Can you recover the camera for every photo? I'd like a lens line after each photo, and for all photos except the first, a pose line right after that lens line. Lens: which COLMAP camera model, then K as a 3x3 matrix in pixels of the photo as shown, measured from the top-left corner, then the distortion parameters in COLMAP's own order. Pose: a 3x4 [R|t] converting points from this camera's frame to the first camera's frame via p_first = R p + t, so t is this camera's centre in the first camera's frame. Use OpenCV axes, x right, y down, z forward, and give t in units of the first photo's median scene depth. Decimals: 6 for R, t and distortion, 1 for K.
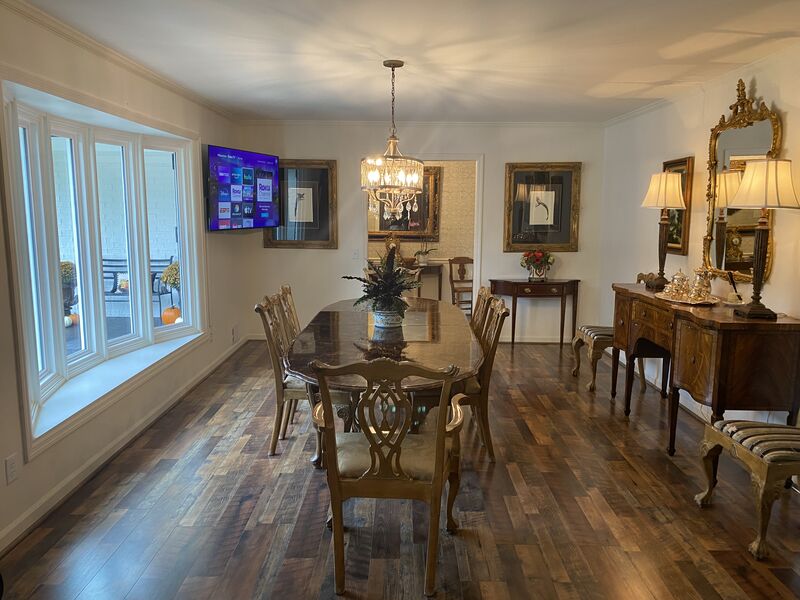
lens RADIAL K [[605.8, 0, 400.0], [0, 605.8, 300.0], [0, 0, 1]] dist [0.035138, -0.008397]
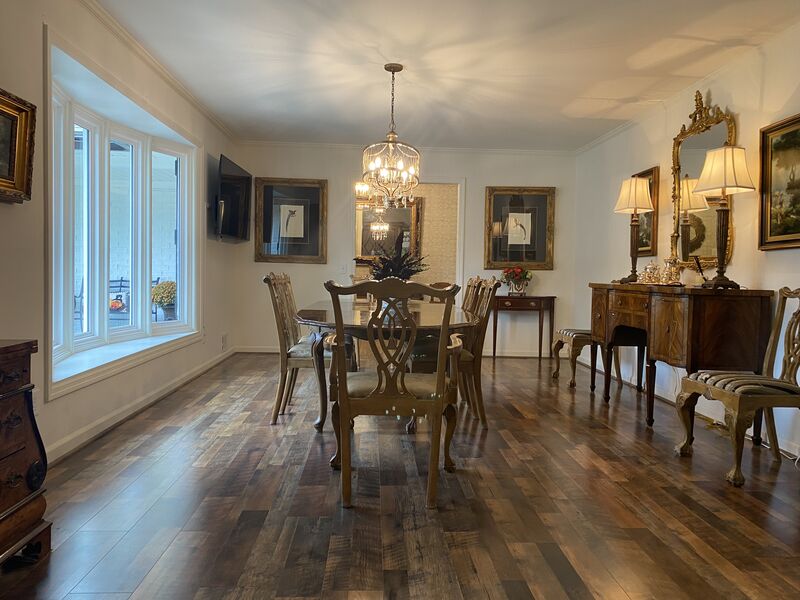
lens RADIAL K [[605.8, 0, 400.0], [0, 605.8, 300.0], [0, 0, 1]] dist [0.035138, -0.008397]
pose [[0.998621, 0.012584, 0.050974, -0.046552], [-0.007165, 0.994434, -0.105118, 0.138926], [-0.052013, 0.104608, 0.993152, -0.055387]]
